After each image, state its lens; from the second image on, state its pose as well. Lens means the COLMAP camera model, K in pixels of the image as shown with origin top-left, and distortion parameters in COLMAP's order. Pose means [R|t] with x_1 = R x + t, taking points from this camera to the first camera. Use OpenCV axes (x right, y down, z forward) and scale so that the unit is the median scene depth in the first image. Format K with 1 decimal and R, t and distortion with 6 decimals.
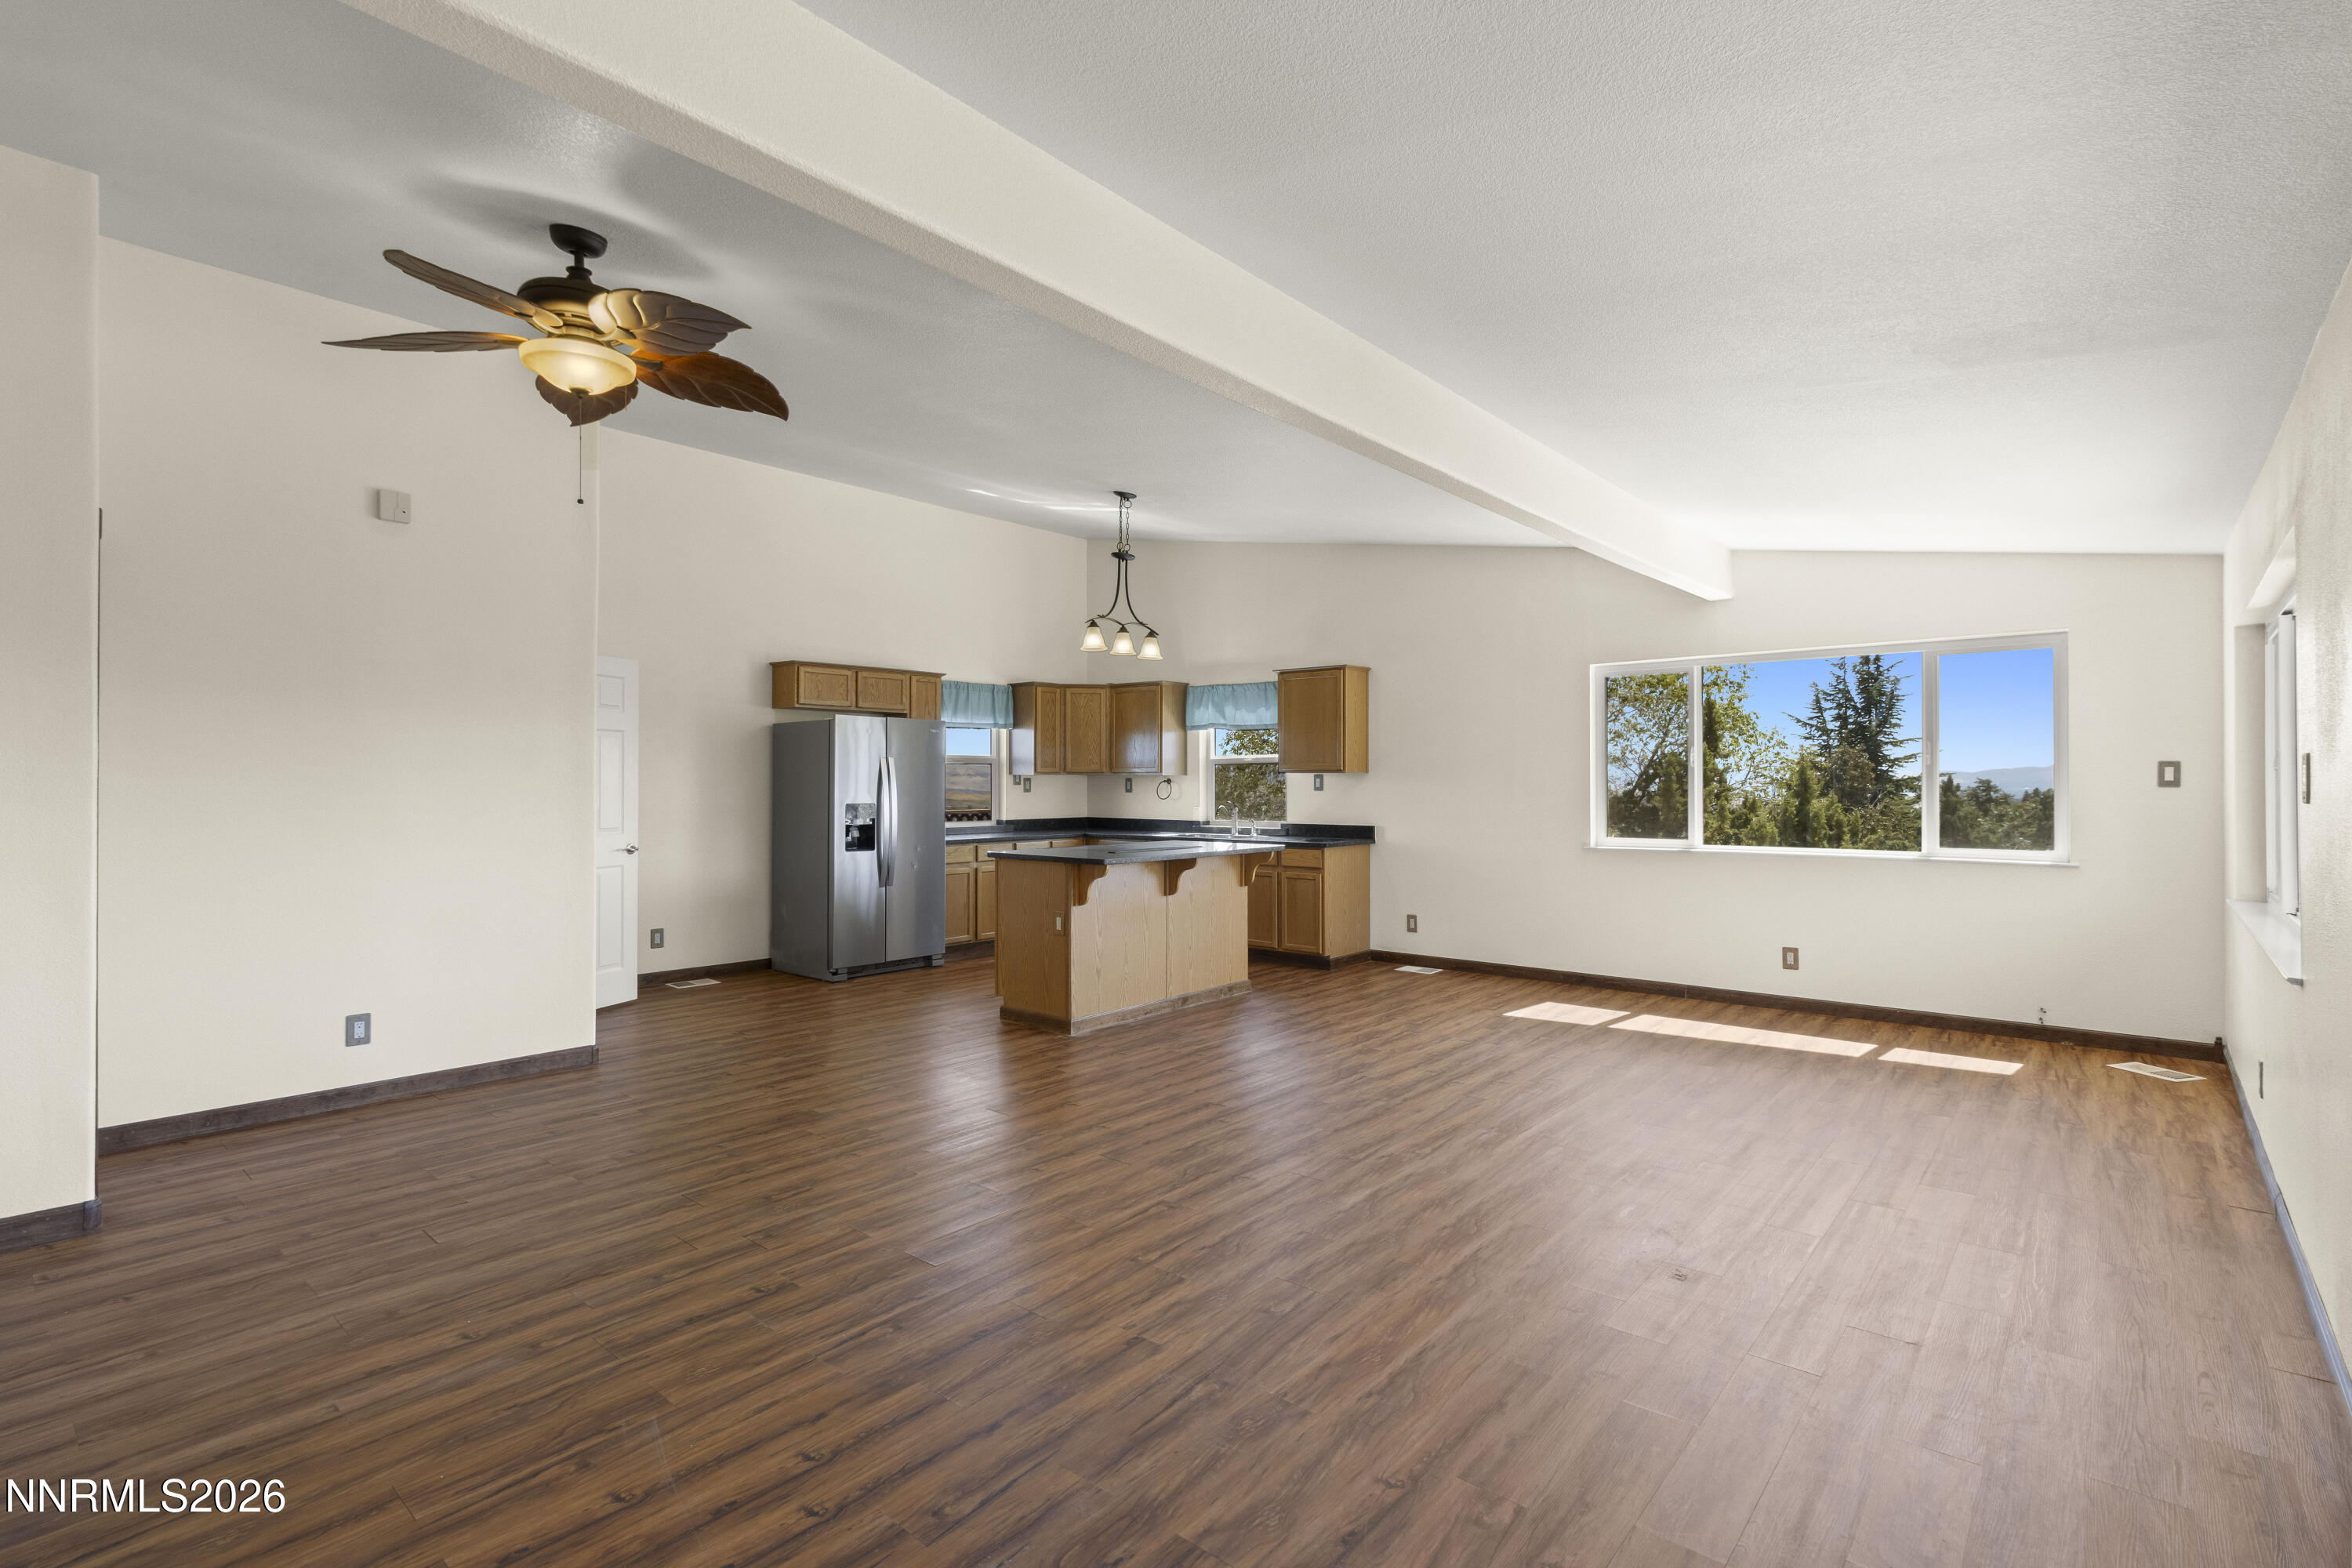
lens RADIAL K [[1096.7, 0, 1197.2], [0, 1096.7, 773.4], [0, 0, 1]] dist [-0.001631, -0.000281]
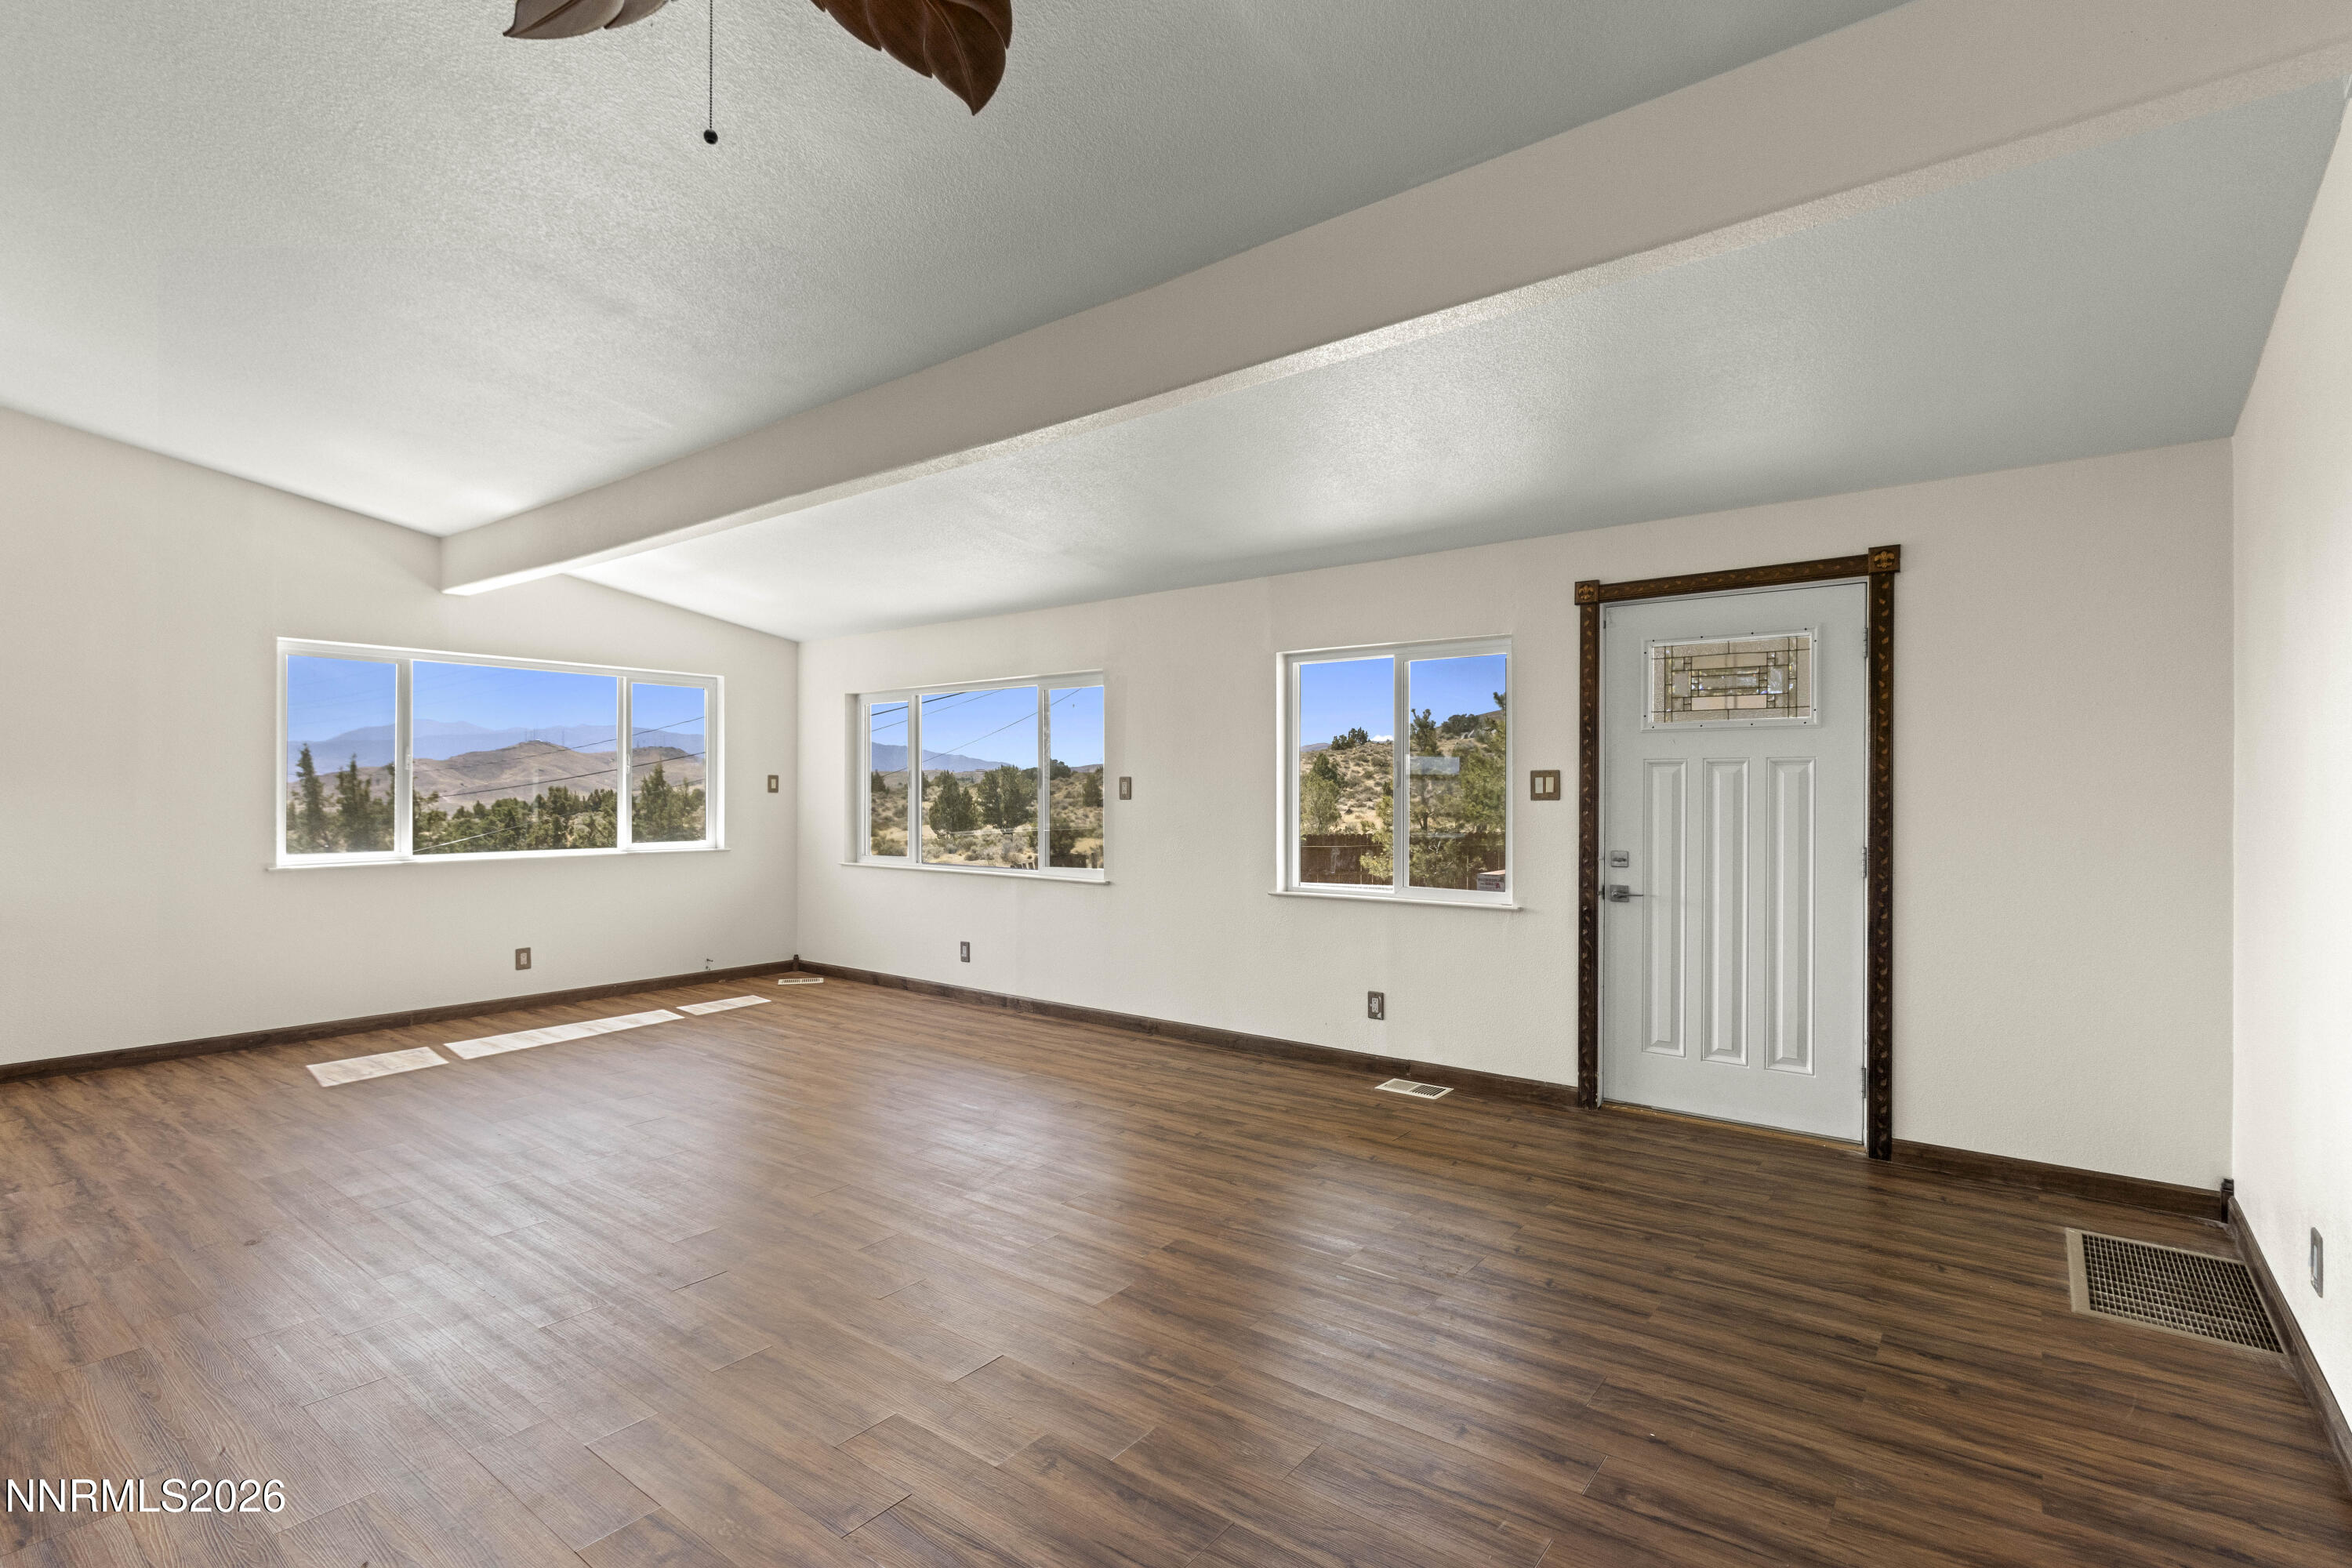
lens RADIAL K [[1102.7, 0, 1176.0], [0, 1102.7, 784.0], [0, 0, 1]] dist [-0.002691, -0.000080]
pose [[-0.039772, 0.009155, 0.999167, -0.491431], [-0.010655, 0.999897, -0.009586, 0.007357], [-0.999152, -0.011028, -0.039671, 0.405004]]
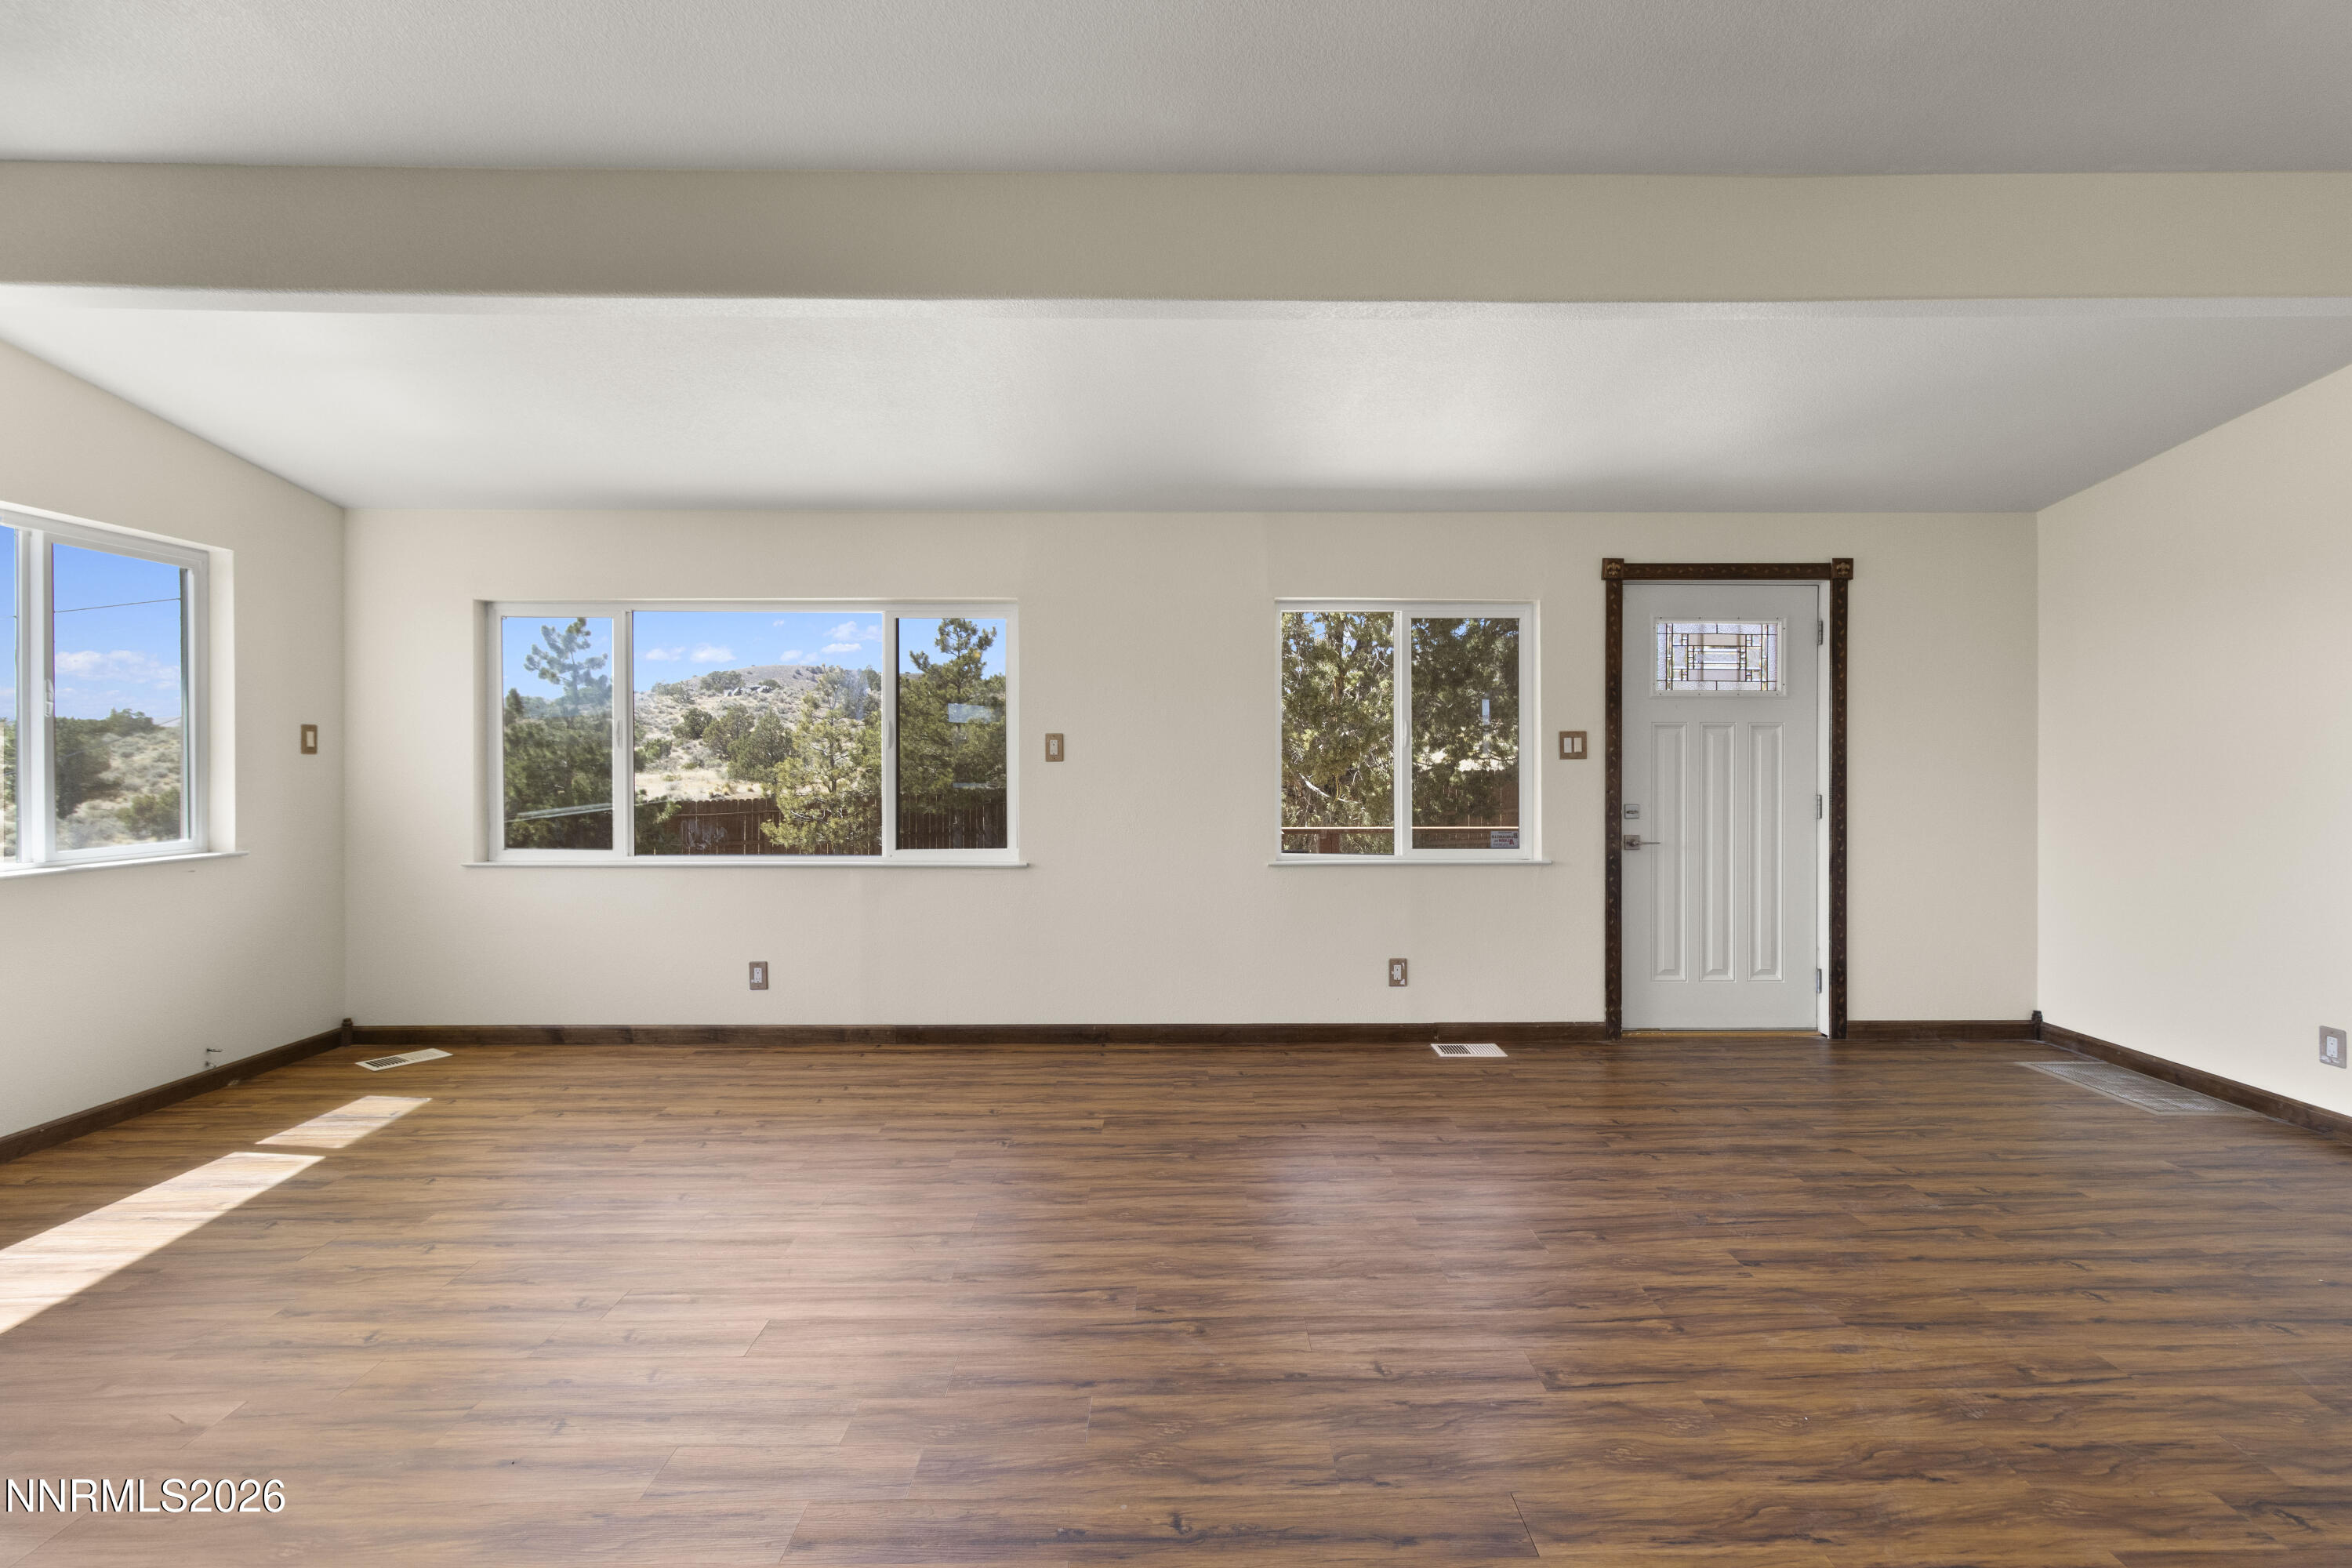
lens RADIAL K [[1095.4, 0, 1185.7], [0, 1095.4, 752.7], [0, 0, 1]] dist [-0.000801, -0.000074]
pose [[-0.654850, 0.002557, 0.755754, -0.196123], [-0.005690, 0.999949, -0.008313, 0.011684], [-0.755737, -0.009744, -0.654802, 0.821783]]
